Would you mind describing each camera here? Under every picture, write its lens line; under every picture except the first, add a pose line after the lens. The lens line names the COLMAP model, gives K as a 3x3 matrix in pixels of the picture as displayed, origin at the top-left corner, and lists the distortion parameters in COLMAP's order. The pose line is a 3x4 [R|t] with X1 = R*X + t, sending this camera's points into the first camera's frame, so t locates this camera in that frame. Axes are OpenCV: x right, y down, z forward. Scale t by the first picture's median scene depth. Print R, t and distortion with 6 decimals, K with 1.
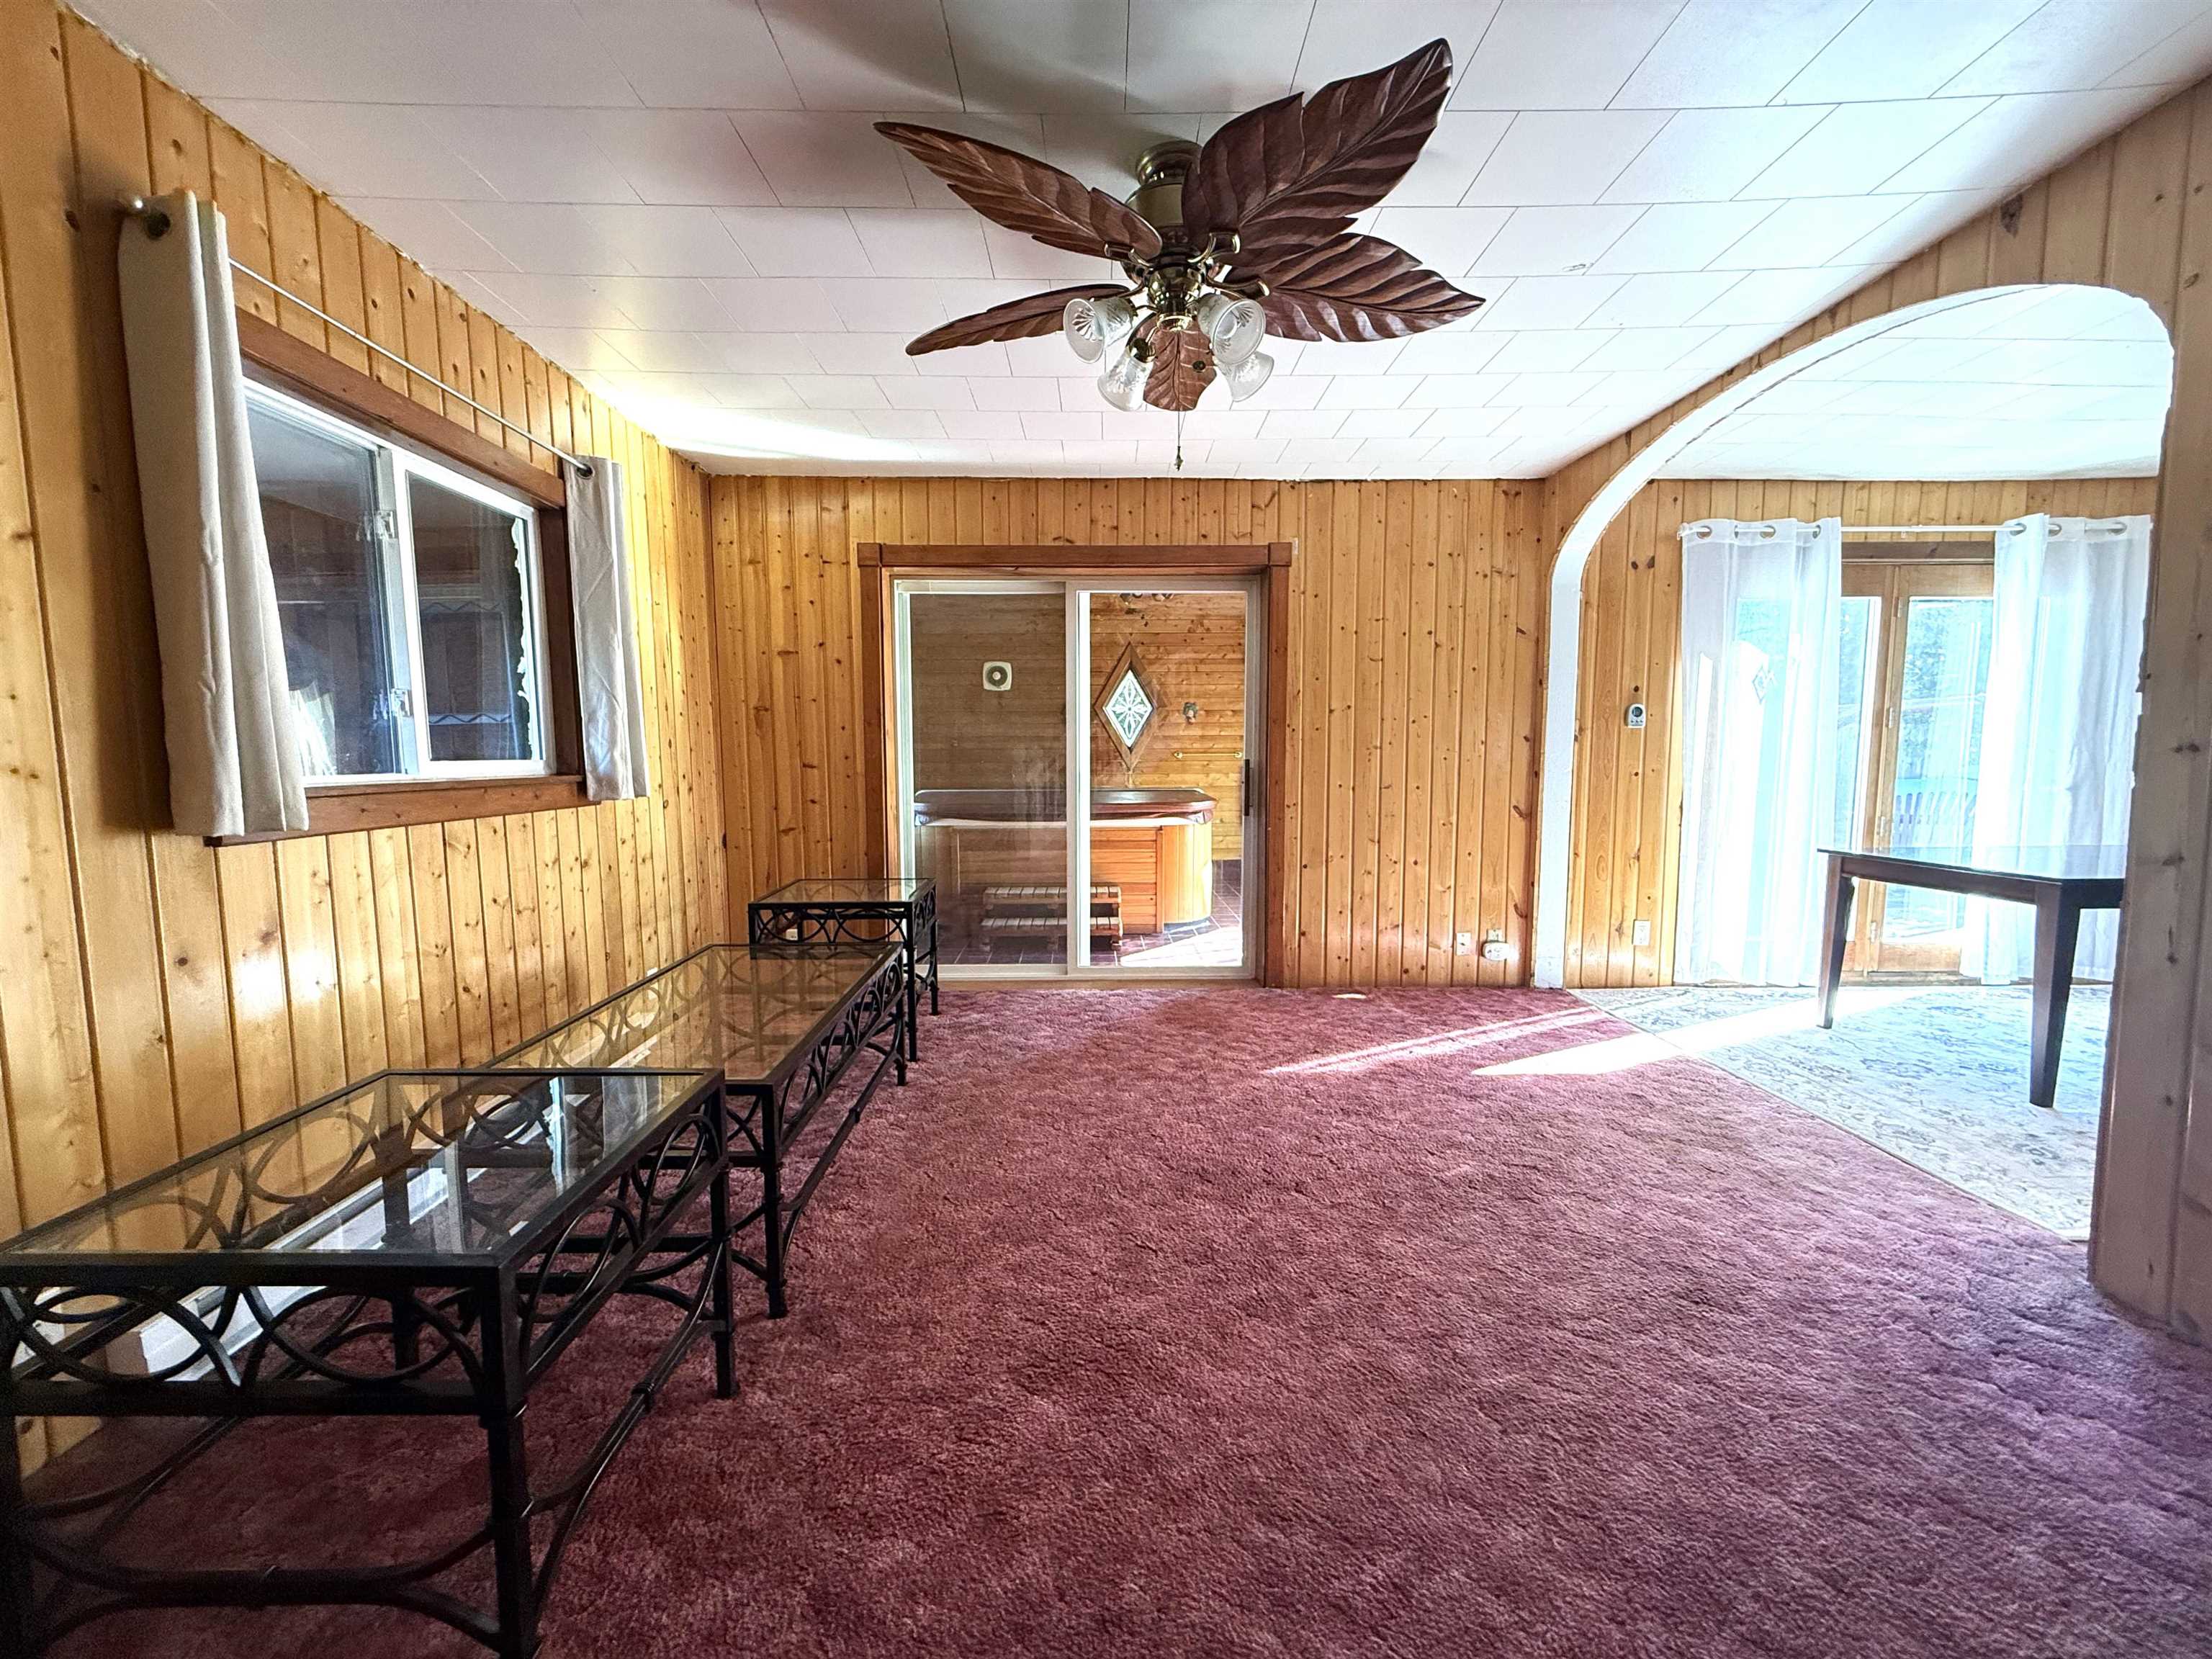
lens RADIAL K [[879.8, 0, 1090.4], [0, 879.8, 838.9], [0, 0, 1]] dist [-0.000923, 0.000223]
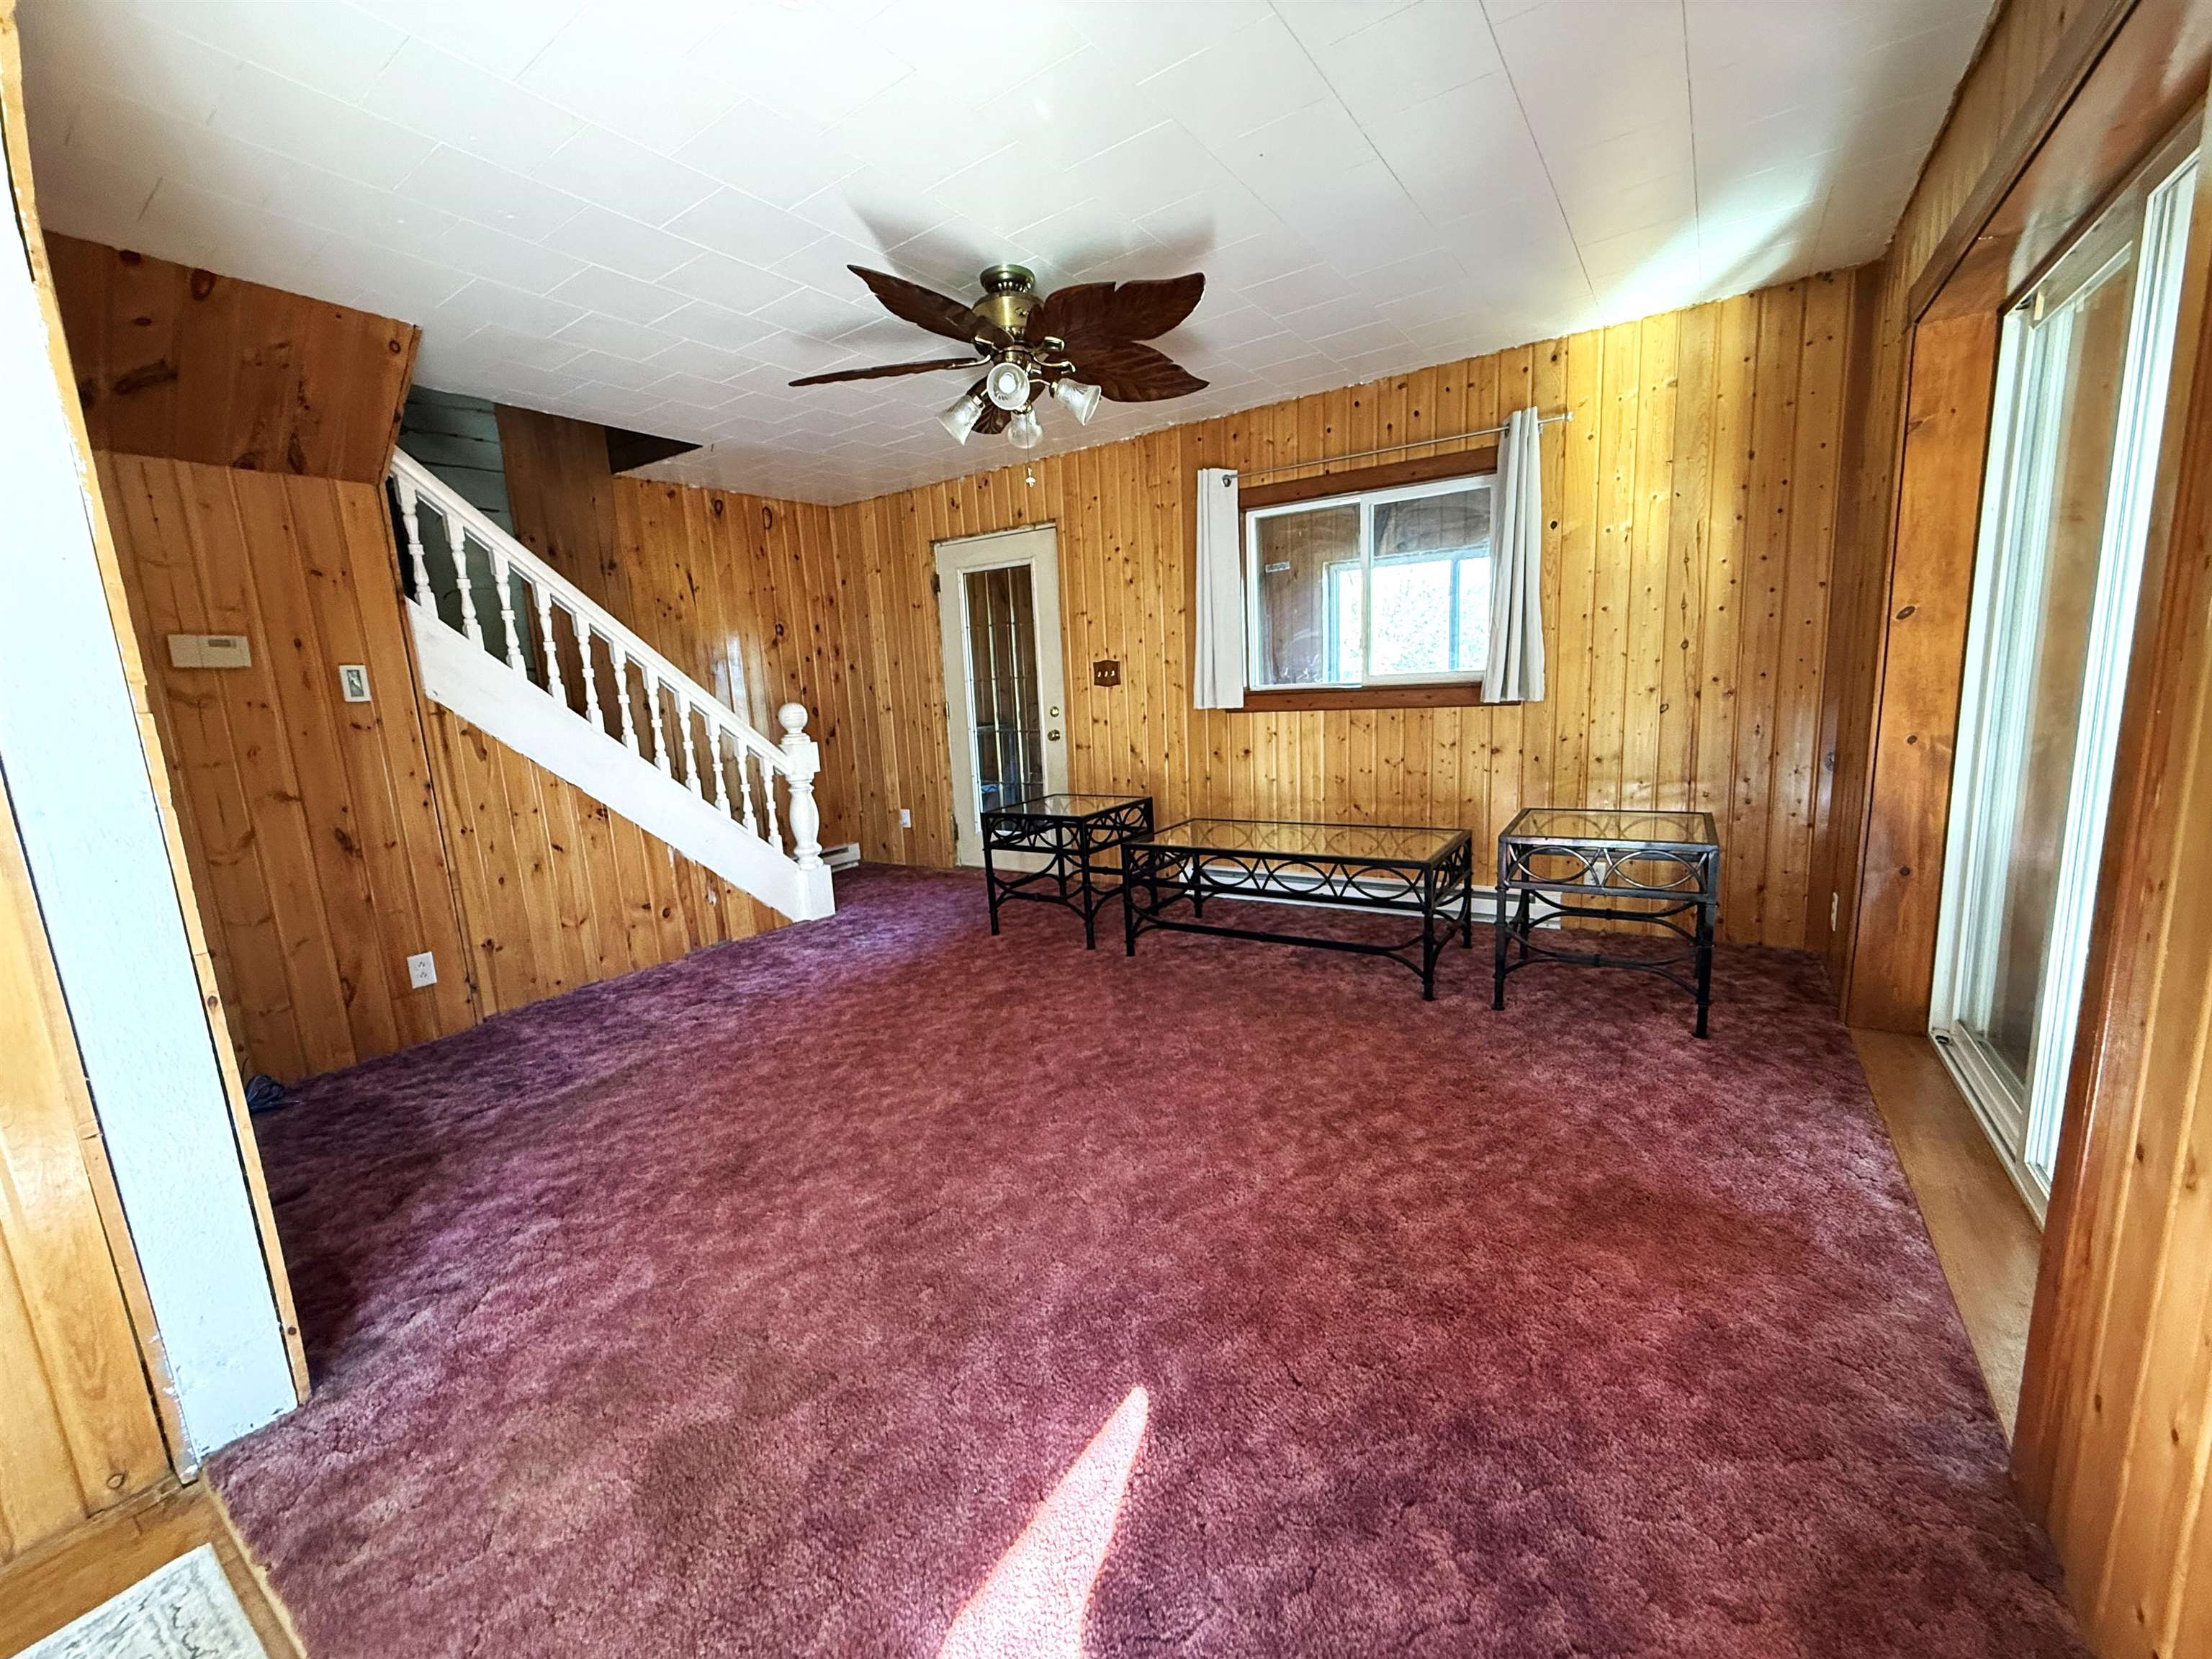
lens RADIAL K [[879.8, 0, 1102.8], [0, 879.8, 831.1], [0, 0, 1]] dist [-0.000923, 0.000223]
pose [[-0.560052, 0.180060, -0.808654, 0.776910], [-0.022785, 0.972378, 0.232296, -0.137395], [0.828144, 0.148523, -0.540479, 1.191450]]
